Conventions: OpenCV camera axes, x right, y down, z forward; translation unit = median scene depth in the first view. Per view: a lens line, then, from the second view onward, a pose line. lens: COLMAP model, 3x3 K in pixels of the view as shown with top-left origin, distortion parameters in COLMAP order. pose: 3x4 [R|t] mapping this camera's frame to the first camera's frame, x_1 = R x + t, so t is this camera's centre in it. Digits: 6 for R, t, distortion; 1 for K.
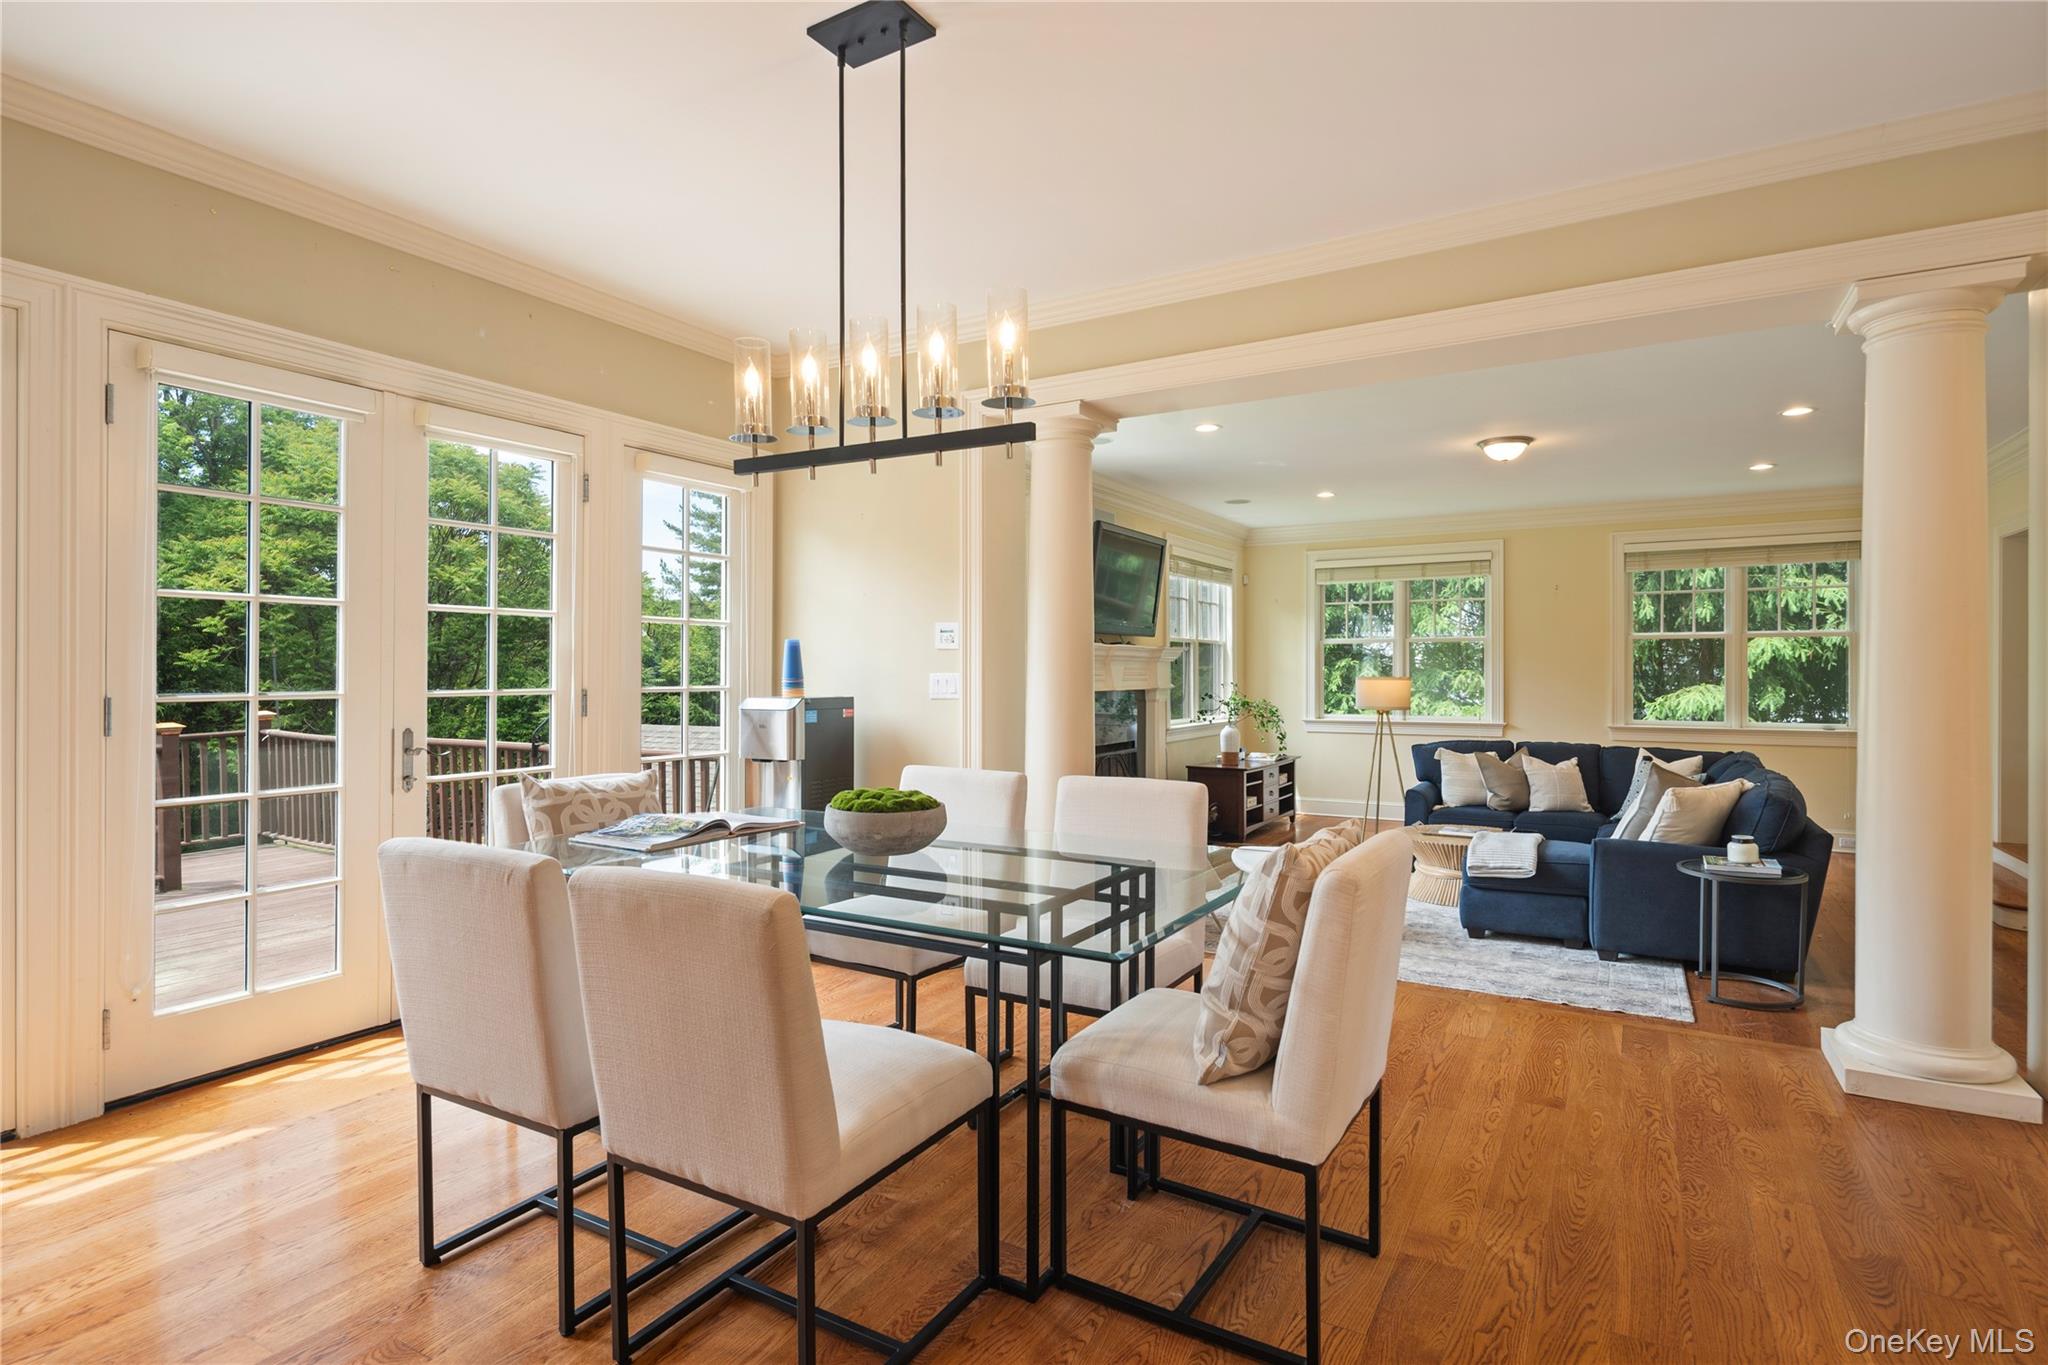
lens RADIAL K [[1020.9, 0, 1012.0], [0, 1020.9, 674.7], [0, 0, 1]] dist [0.000542, -0.001105]
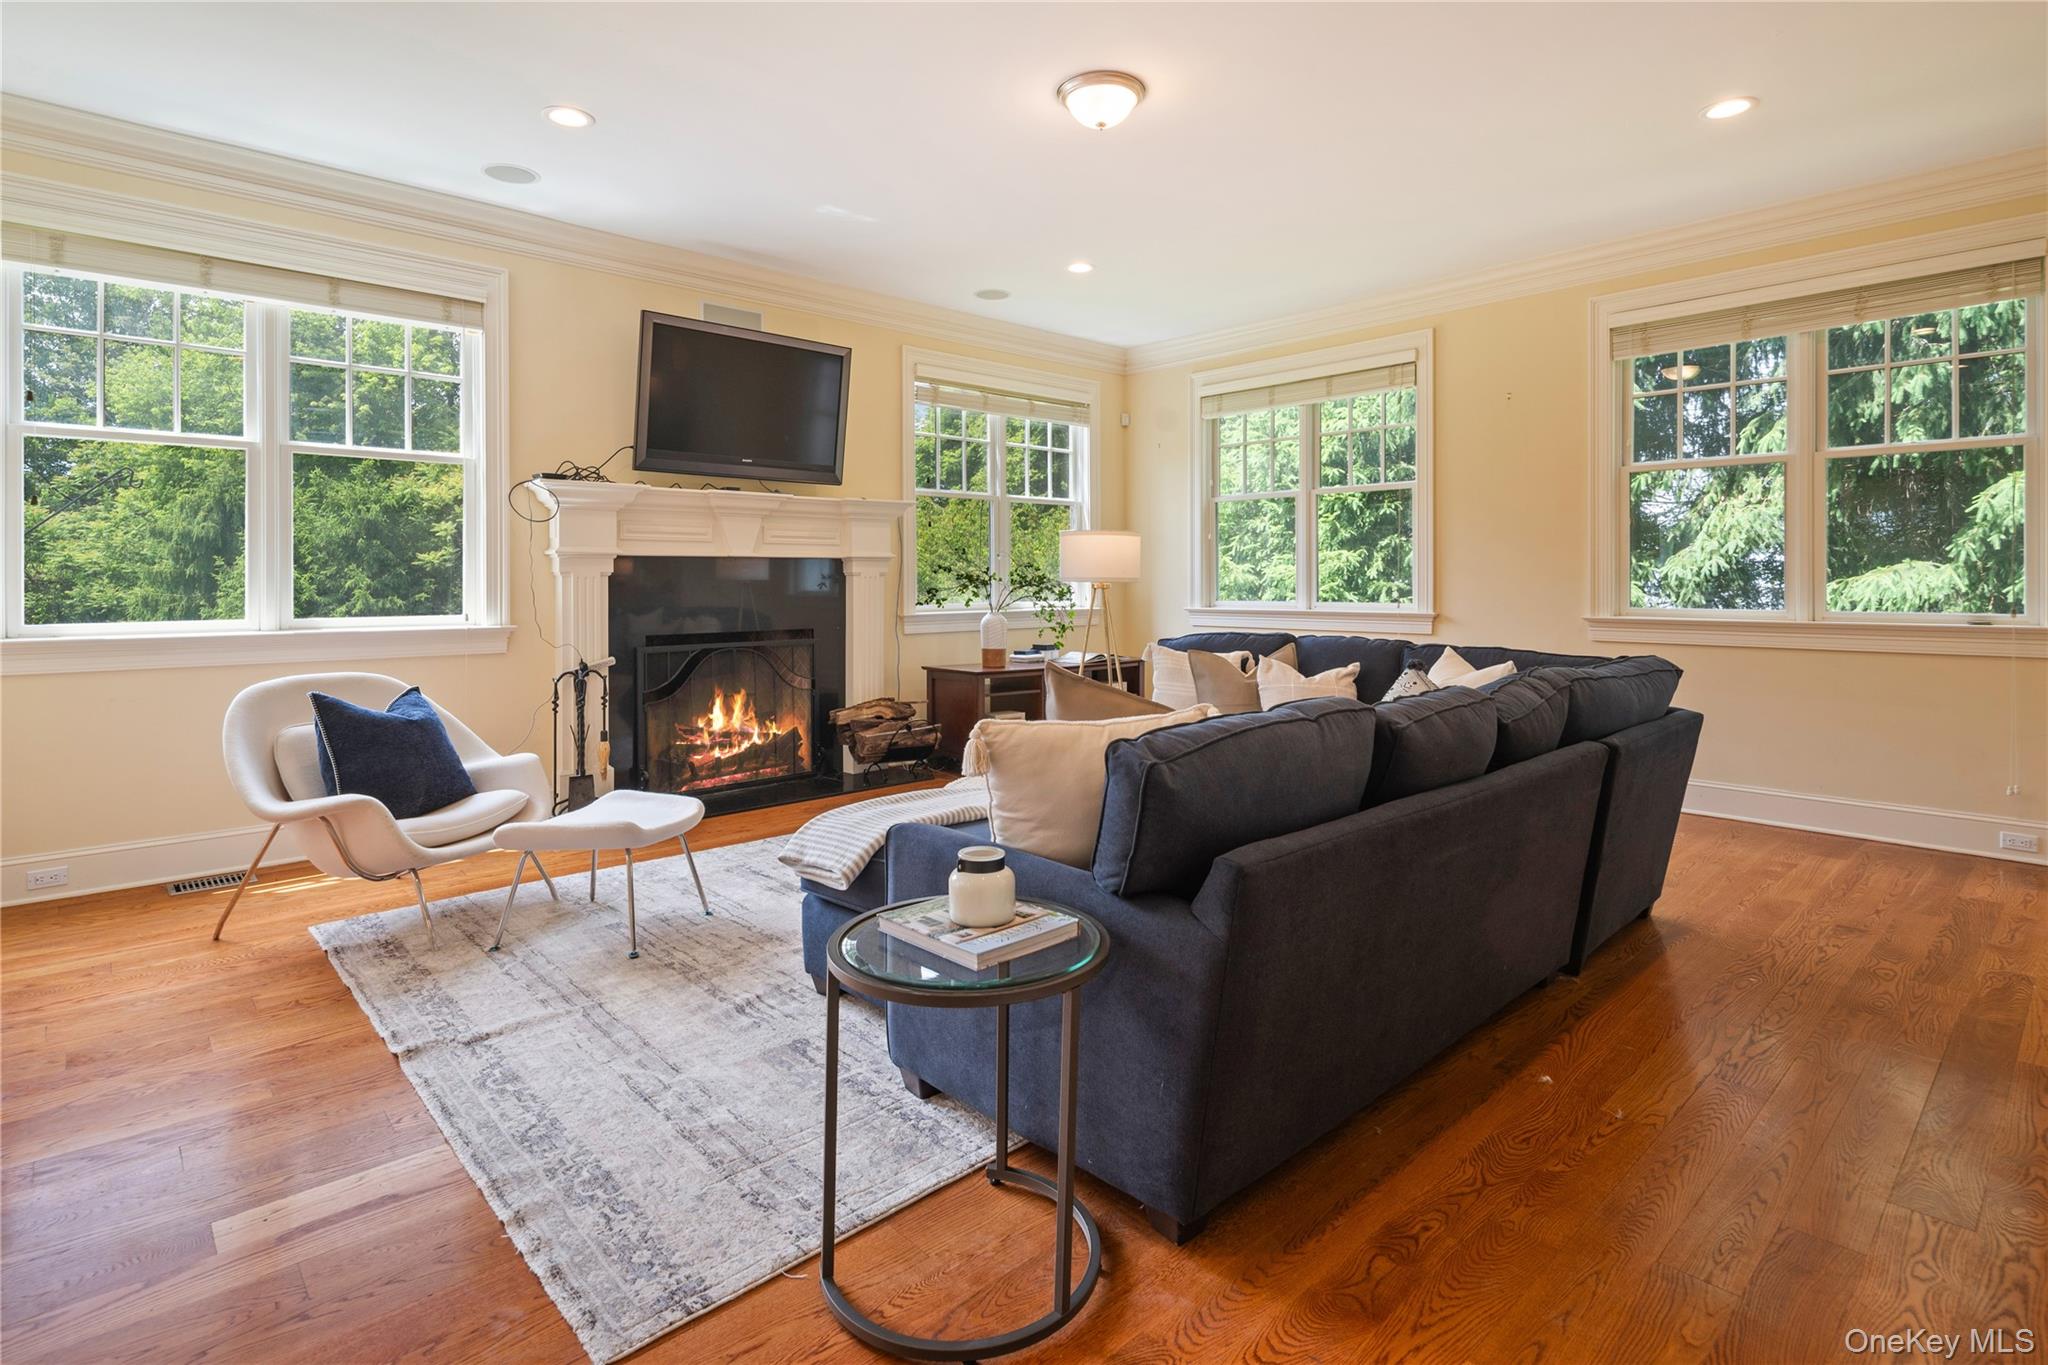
lens RADIAL K [[1020.9, 0, 1015.2], [0, 1020.9, 571.0], [0, 0, 1]] dist [0.000542, -0.001105]
pose [[0.960421, -0.003834, -0.278525, 0.529930], [0.000593, 0.999931, -0.011719, 0.037035], [0.278550, 0.011090, 0.960358, 0.401424]]
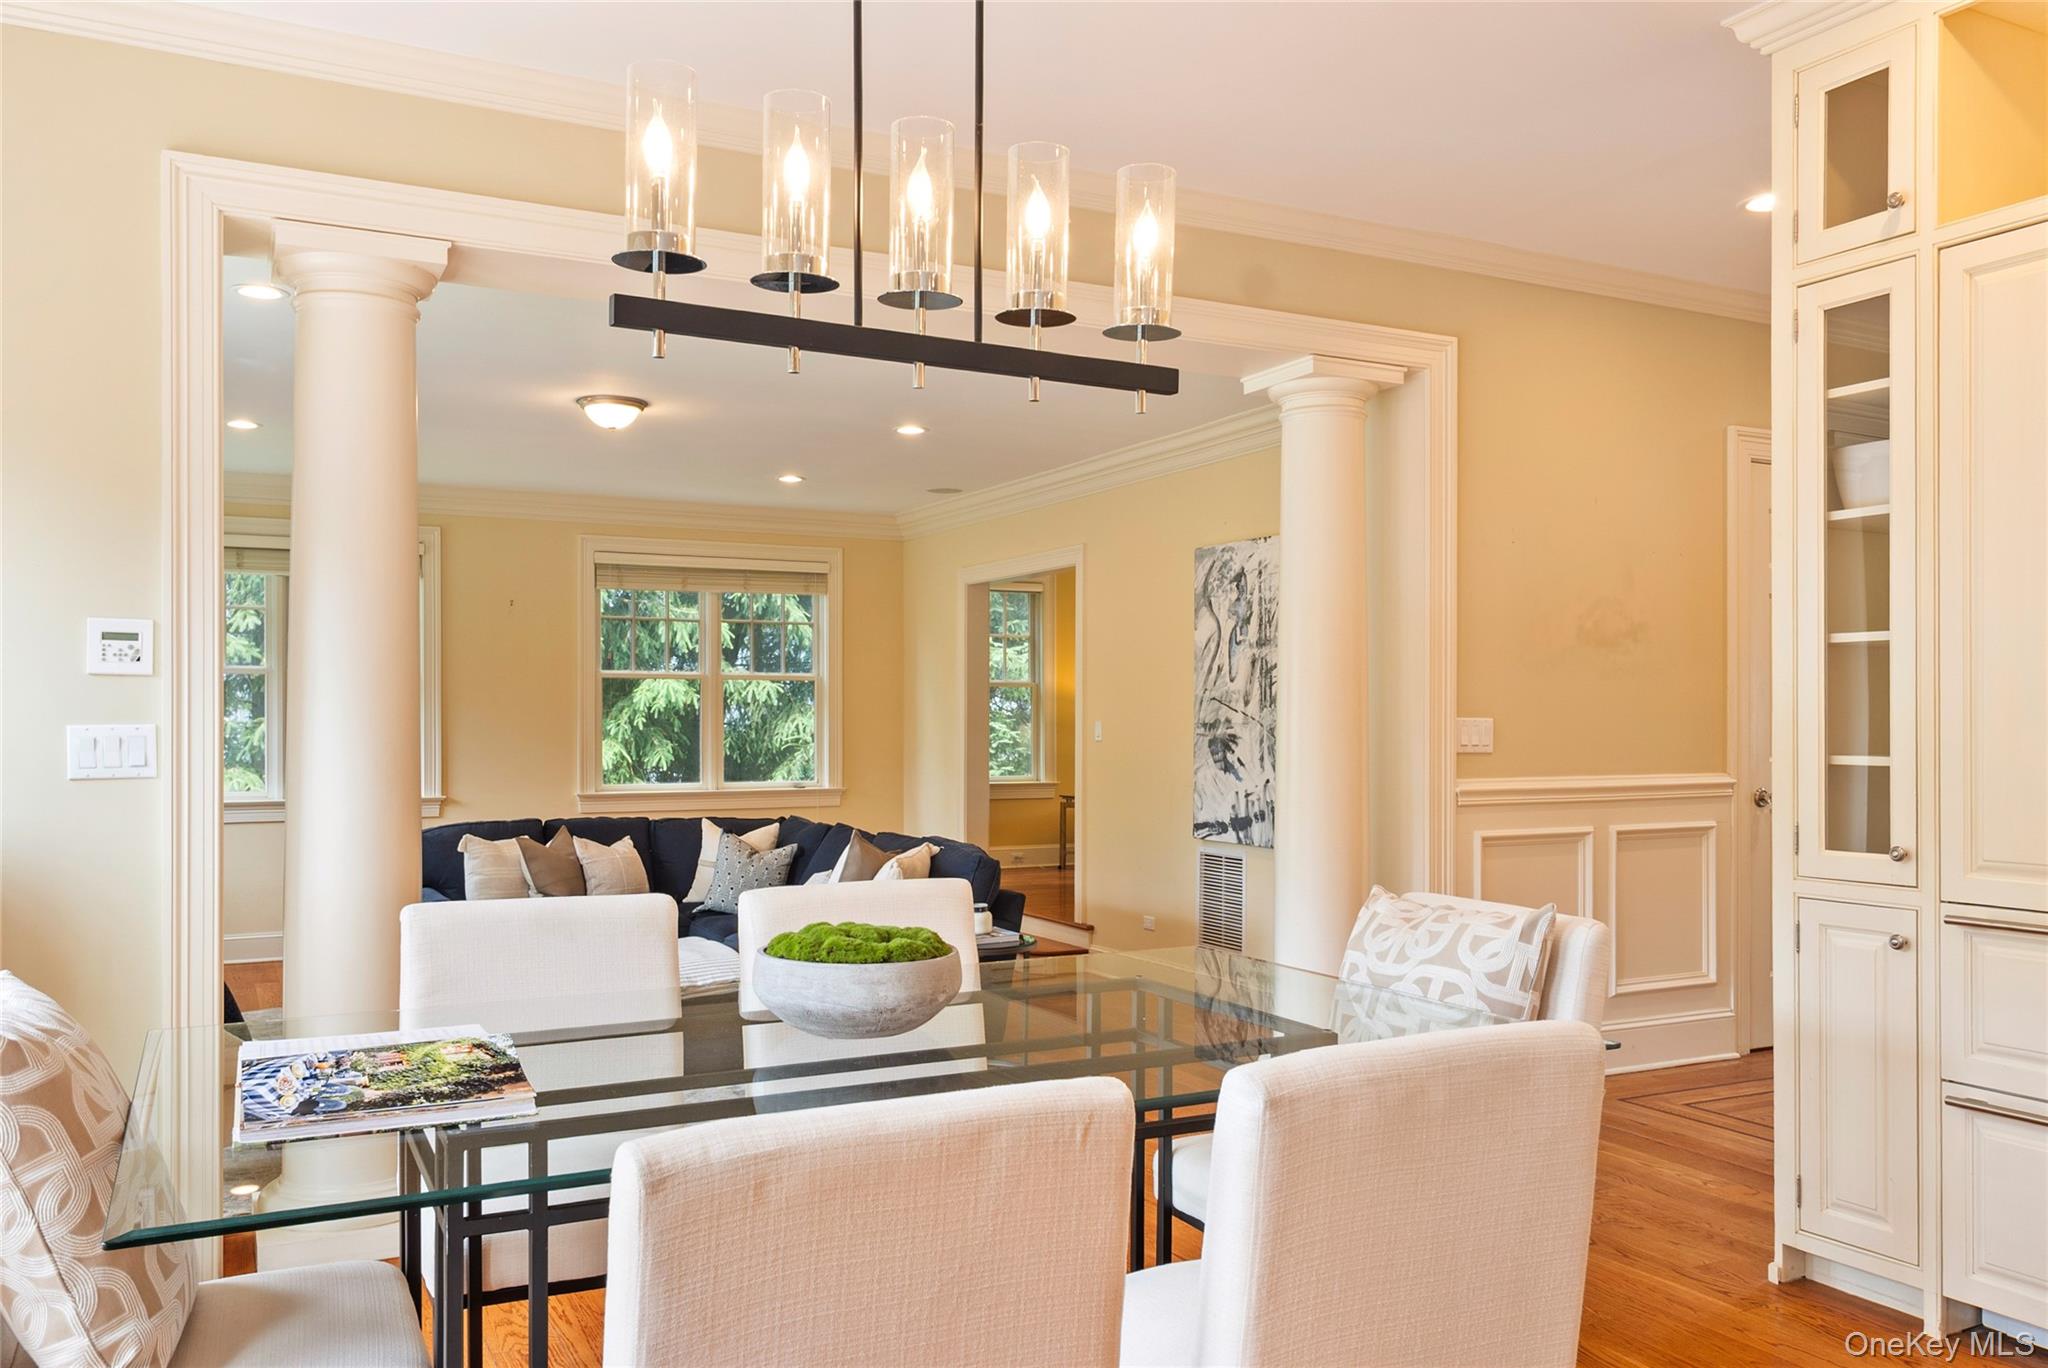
lens RADIAL K [[1586.4, 0, 1001.1], [0, 1586.4, 742.7], [0, 0, 1]] dist [0.041721, -0.008213]
pose [[0.531364, -0.010786, 0.847075, -0.290764], [0.001053, 0.999927, 0.012072, -0.000952], [-0.847143, -0.005523, 0.531336, 0.151459]]
